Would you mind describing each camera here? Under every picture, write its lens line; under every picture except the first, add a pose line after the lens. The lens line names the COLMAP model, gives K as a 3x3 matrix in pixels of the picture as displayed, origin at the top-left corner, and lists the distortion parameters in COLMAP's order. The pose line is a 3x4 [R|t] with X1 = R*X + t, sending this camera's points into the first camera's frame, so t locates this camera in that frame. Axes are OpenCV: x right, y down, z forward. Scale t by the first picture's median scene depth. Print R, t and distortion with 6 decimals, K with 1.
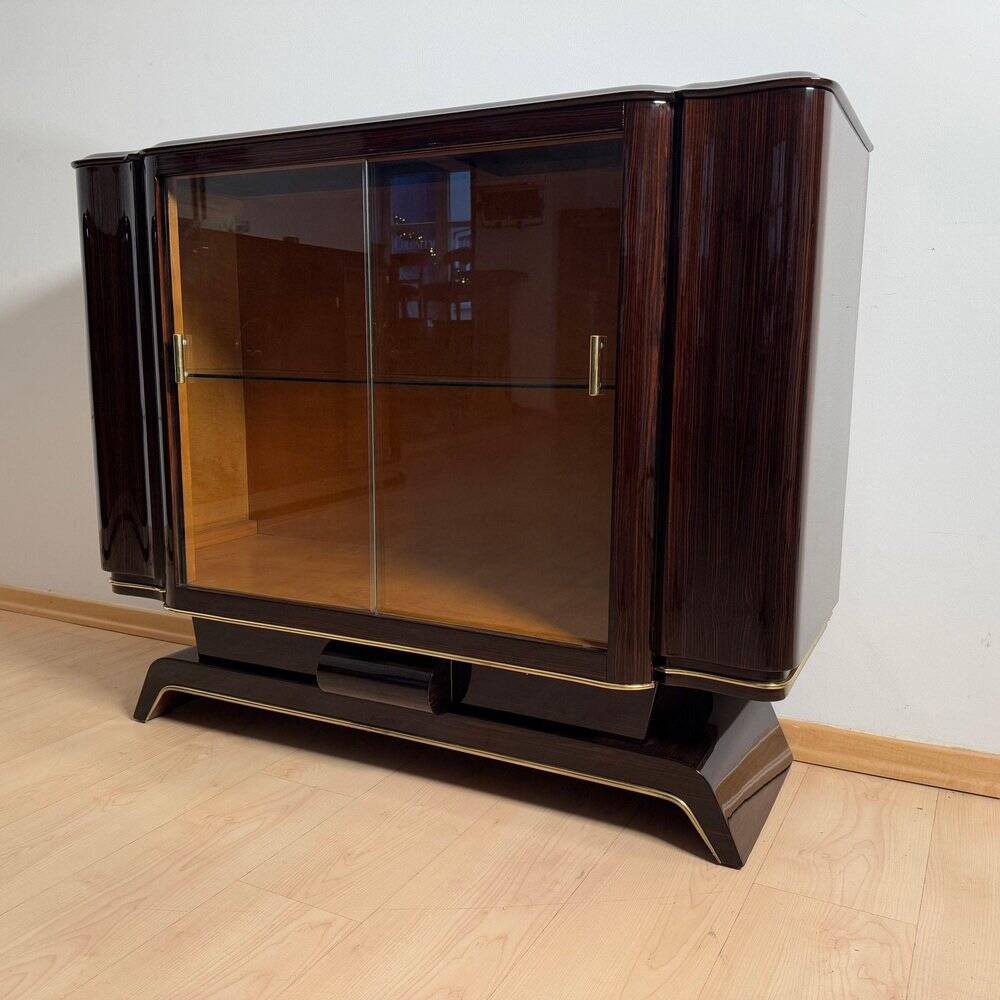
lens RADIAL K [[942.2, 0, 496.6], [0, 942.2, 509.8], [0, 0, 1]] dist [0.018410, 0.010112]
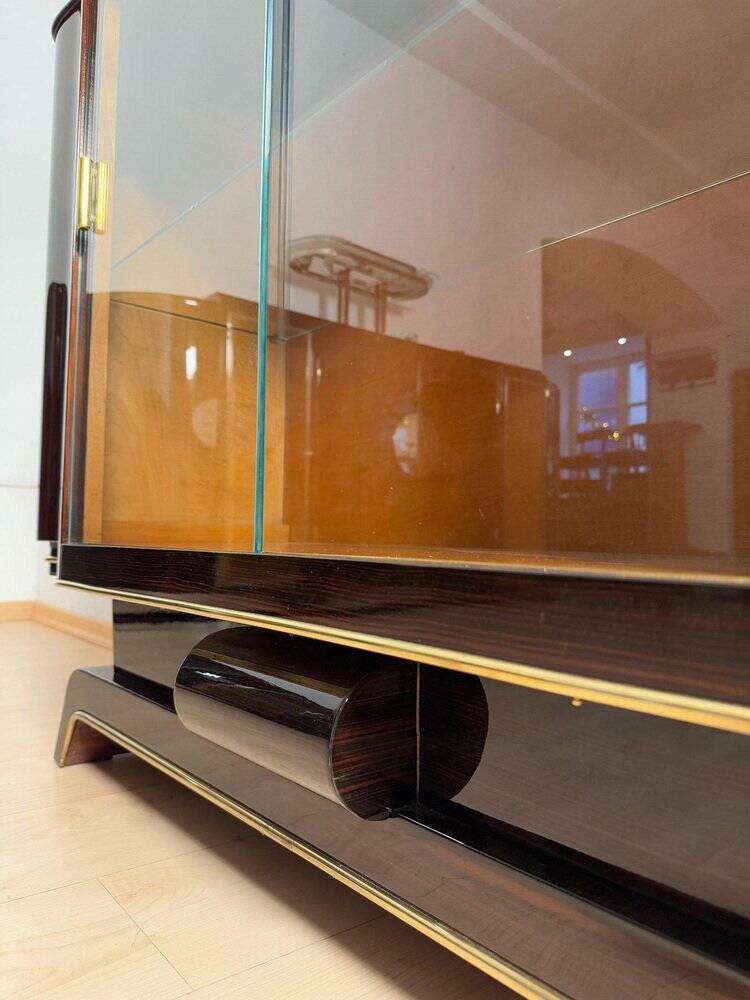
lens RADIAL K [[716.3, 0, 375.0], [0, 716.3, 500.0], [0, 0, 1]] dist [0.010894, -0.001819]
pose [[0.919751, -0.007904, -0.392424, 0.052695], [-0.079338, 0.975416, -0.205596, 0.138947], [0.384401, 0.220231, 0.896512, 0.649127]]
